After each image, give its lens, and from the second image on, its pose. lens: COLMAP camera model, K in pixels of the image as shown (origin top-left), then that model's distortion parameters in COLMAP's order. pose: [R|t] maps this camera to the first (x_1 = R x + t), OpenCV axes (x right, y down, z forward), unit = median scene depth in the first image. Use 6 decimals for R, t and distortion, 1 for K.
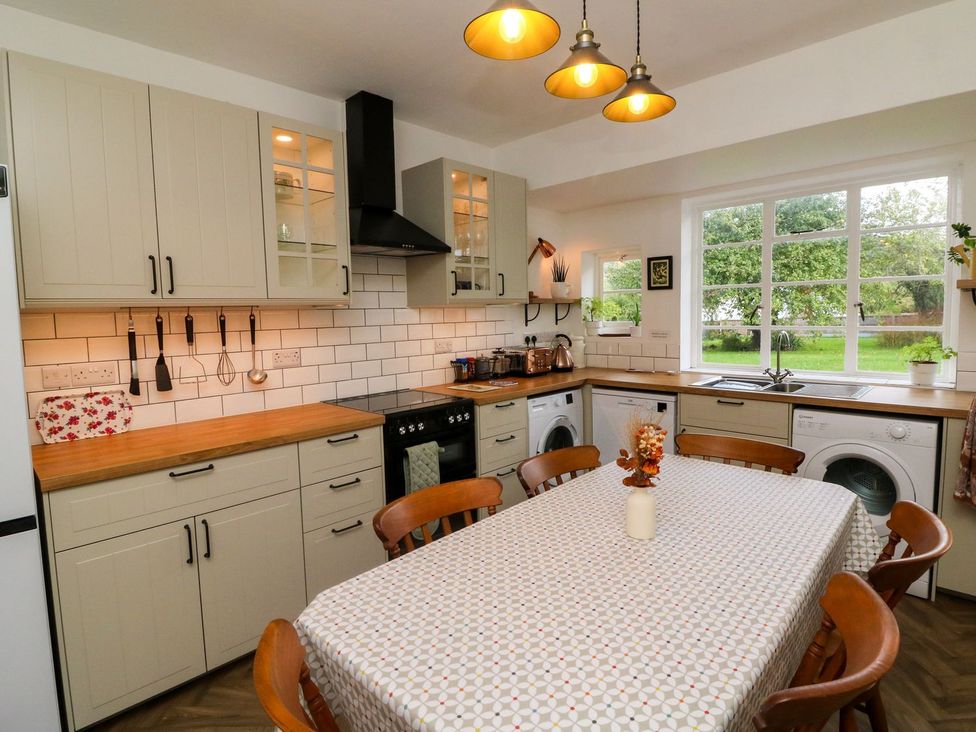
lens RADIAL K [[481.4, 0, 484.8], [0, 481.4, 352.2], [0, 0, 1]] dist [-0.014247, -0.001076]
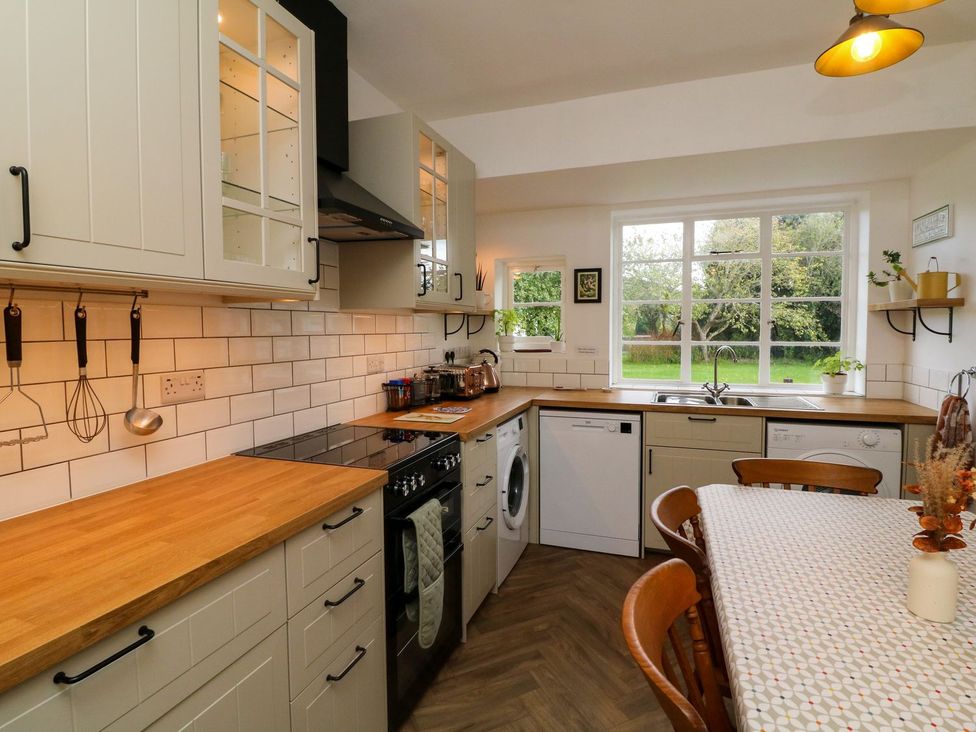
lens RADIAL K [[481.4, 0, 476.3], [0, 481.4, 351.9], [0, 0, 1]] dist [-0.014247, -0.001076]
pose [[0.918328, -0.000089, 0.395821, -0.252607], [0.015184, 0.999272, -0.035003, -0.003297], [-0.395529, 0.038154, 0.917661, 0.247713]]
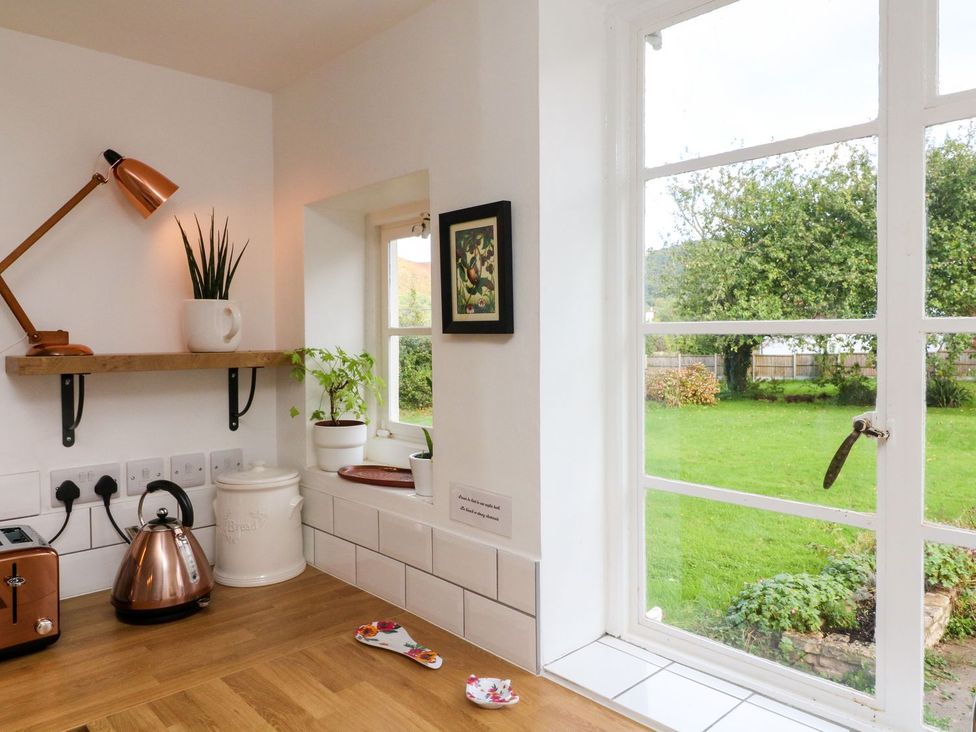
lens RADIAL K [[697.4, 0, 457.8], [0, 697.4, 354.7], [0, 0, 1]] dist [0.005204, -0.001985]
pose [[0.998928, 0.017550, -0.042839, 0.430635], [-0.019926, 0.998250, -0.055675, -0.113851], [0.041787, 0.056469, 0.997530, 0.725684]]
